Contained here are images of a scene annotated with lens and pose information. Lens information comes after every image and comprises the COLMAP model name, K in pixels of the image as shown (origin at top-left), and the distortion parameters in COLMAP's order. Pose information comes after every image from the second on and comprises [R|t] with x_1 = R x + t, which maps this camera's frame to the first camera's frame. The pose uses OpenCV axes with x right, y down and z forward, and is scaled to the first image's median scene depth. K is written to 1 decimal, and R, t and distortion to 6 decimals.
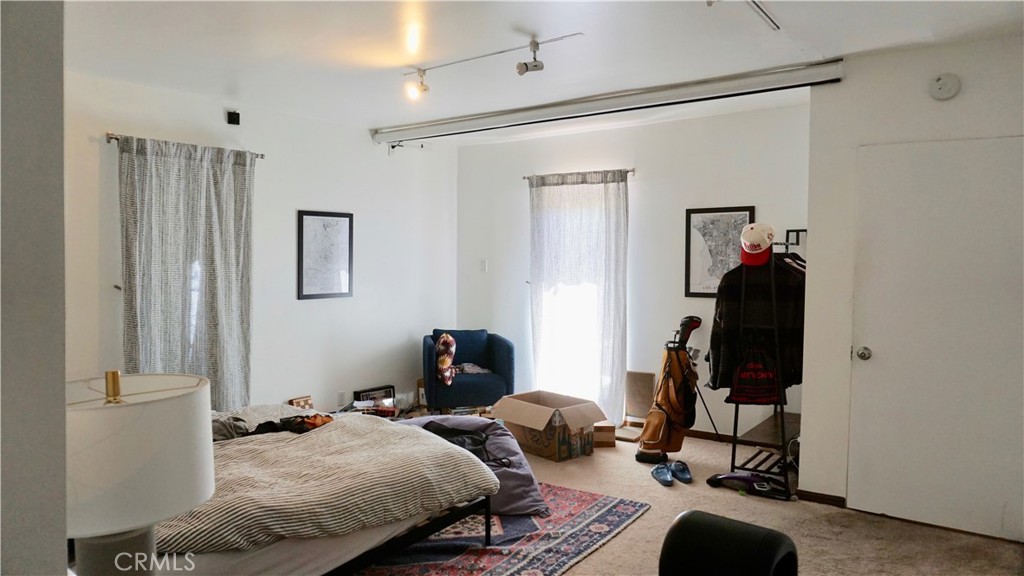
lens RADIAL K [[682.7, 0, 512.3], [0, 682.7, 288.3], [0, 0, 1]] dist [-0.048741, 0.019951]
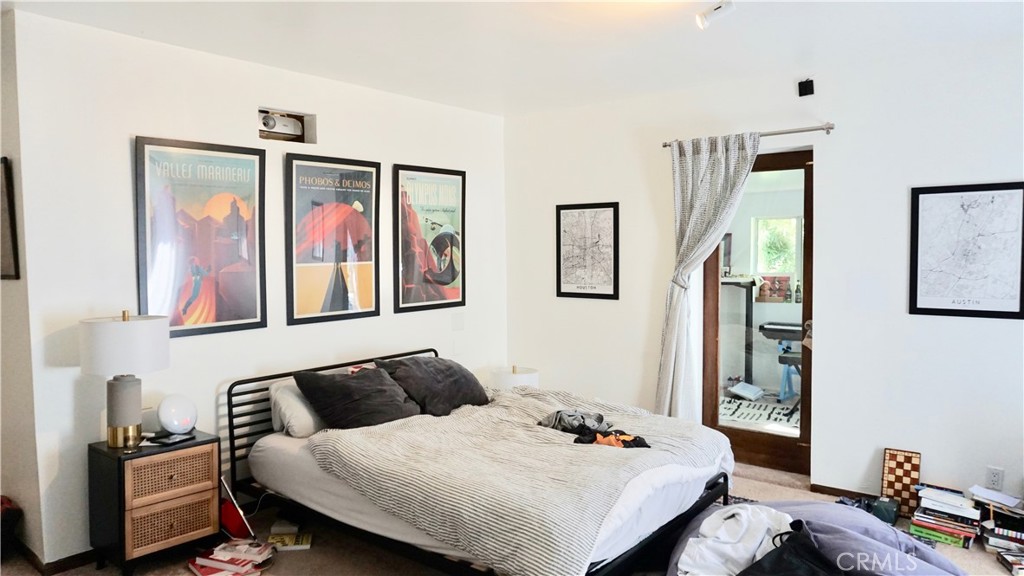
lens RADIAL K [[682.7, 0, 513.0], [0, 682.7, 284.0], [0, 0, 1]] dist [-0.048741, 0.019951]
pose [[-0.029685, 0.046760, -0.998465, 0.444937], [-0.044073, 0.997872, 0.048043, -0.033437], [0.998587, 0.045432, -0.027561, 0.670661]]
